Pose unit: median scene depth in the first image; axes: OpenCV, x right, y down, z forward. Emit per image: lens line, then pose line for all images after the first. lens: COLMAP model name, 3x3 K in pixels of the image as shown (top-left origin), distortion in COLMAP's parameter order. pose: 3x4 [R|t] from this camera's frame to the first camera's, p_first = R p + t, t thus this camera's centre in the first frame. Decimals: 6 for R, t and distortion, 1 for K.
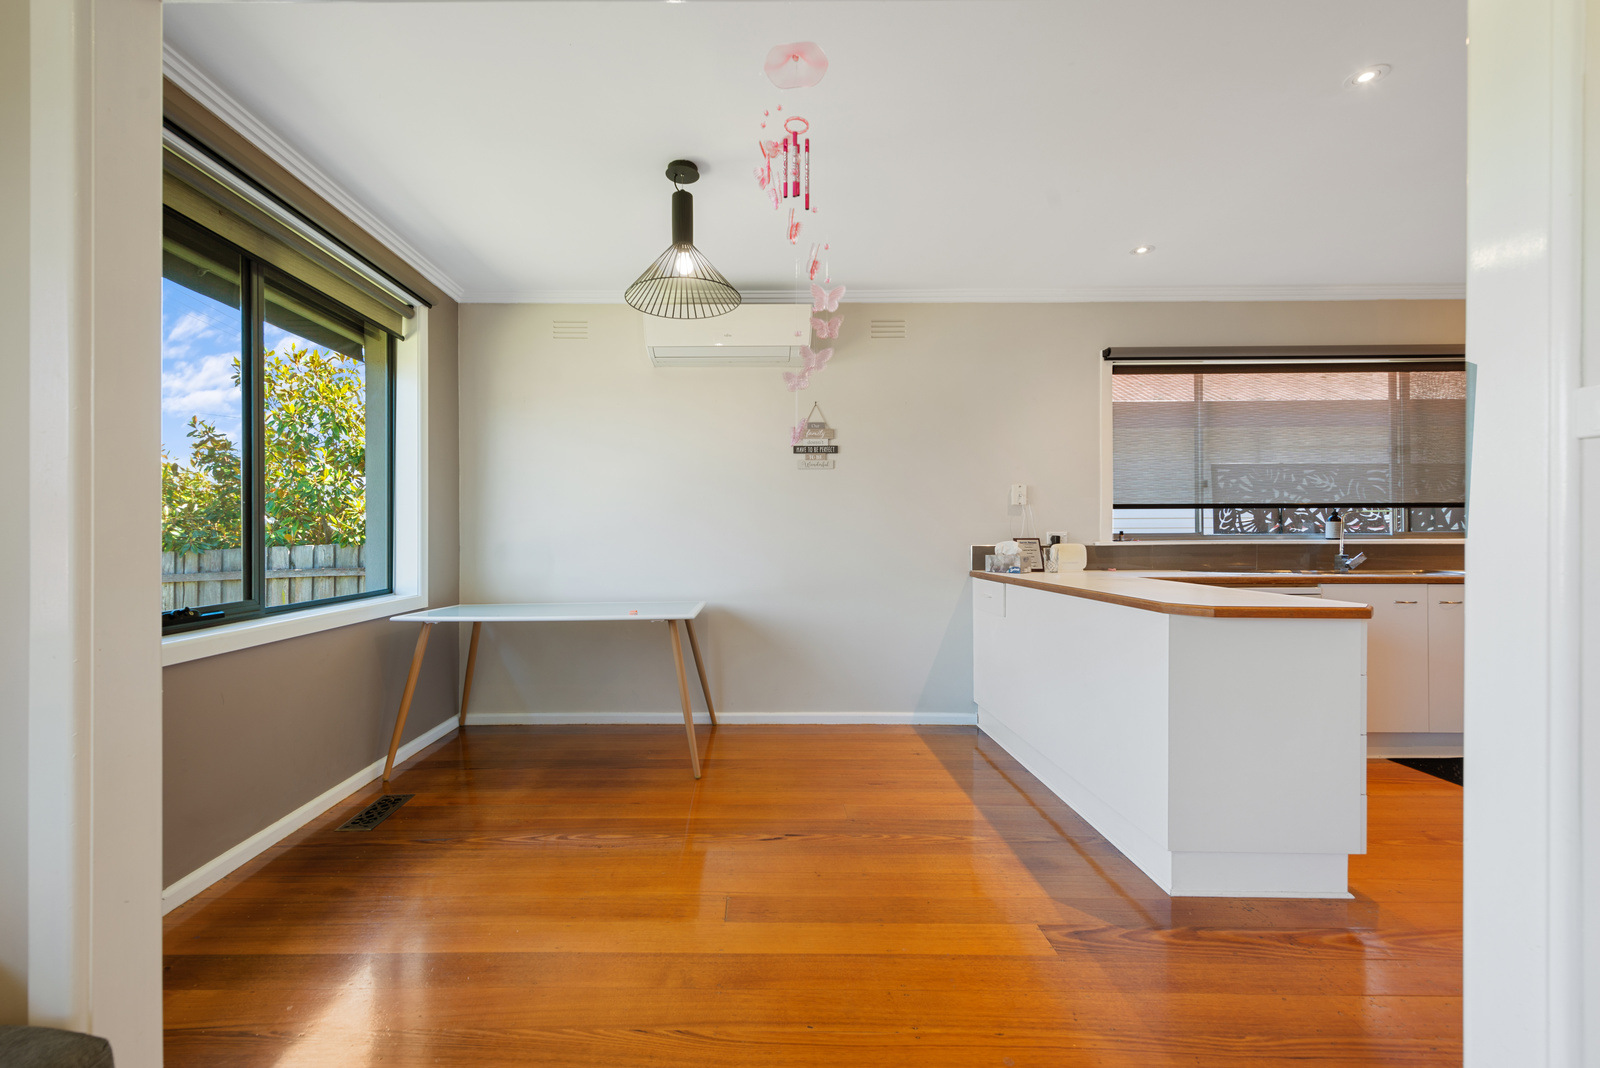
lens RADIAL K [[630.1, 0, 792.6], [0, 630.1, 537.4], [0, 0, 1]] dist [0.006678, -0.000670]
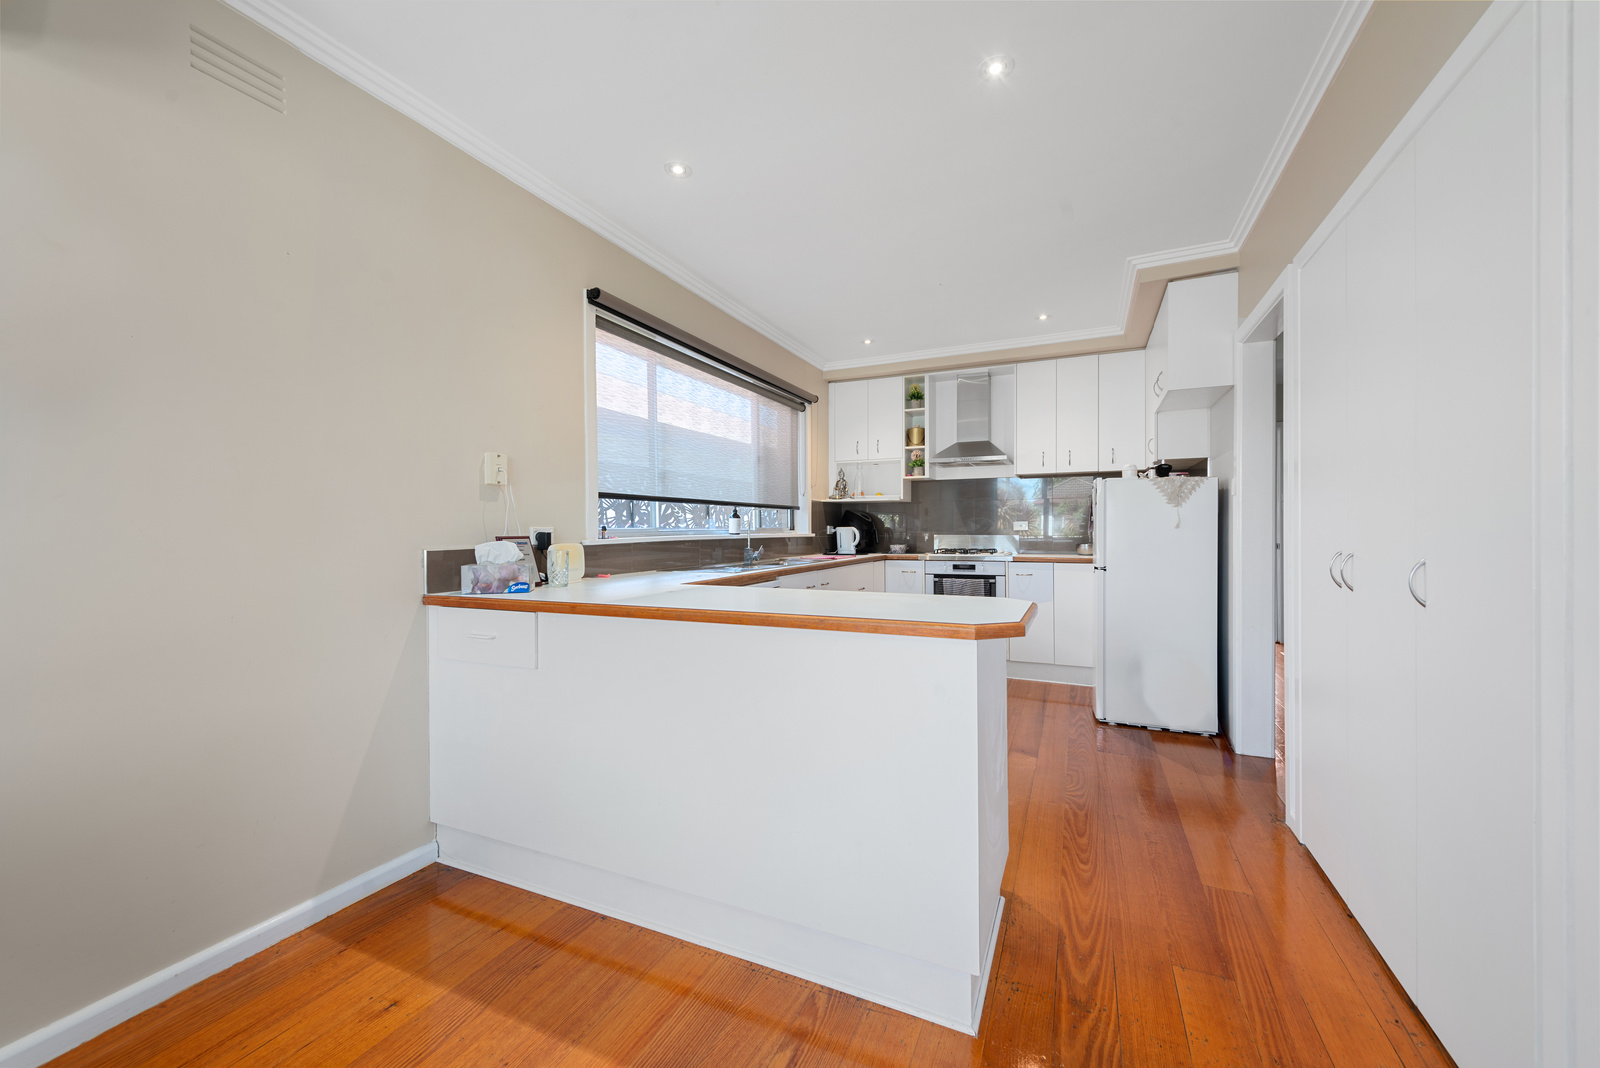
lens RADIAL K [[630.1, 0, 830.7], [0, 630.1, 528.5], [0, 0, 1]] dist [0.006678, -0.000670]
pose [[0.464781, -0.000563, 0.885426, -0.053367], [0.009649, 0.999944, -0.004429, -0.000524], [-0.885373, 0.010602, 0.464760, 0.410693]]
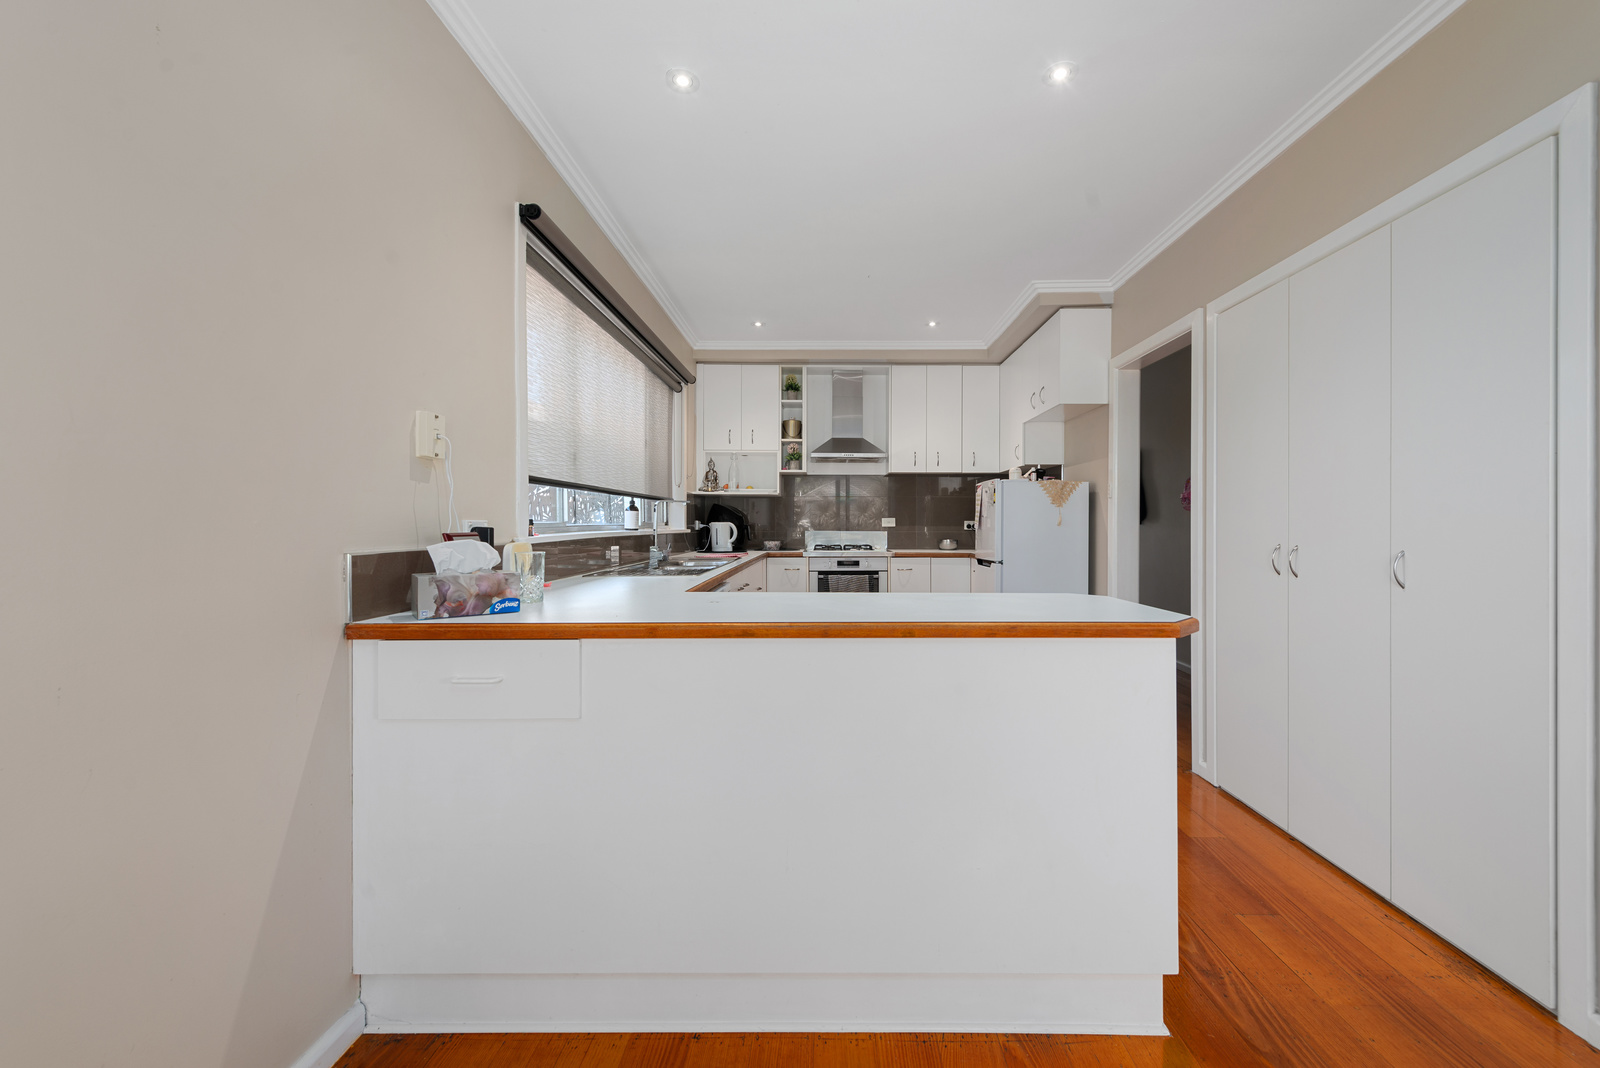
lens RADIAL K [[630.1, 0, 799.7], [0, 630.1, 523.0], [0, 0, 1]] dist [0.006678, -0.000670]
pose [[0.059797, 0.002608, 0.998207, -0.069859], [0.004245, 0.999987, -0.002867, -0.003067], [-0.998202, 0.004409, 0.059785, 0.721026]]
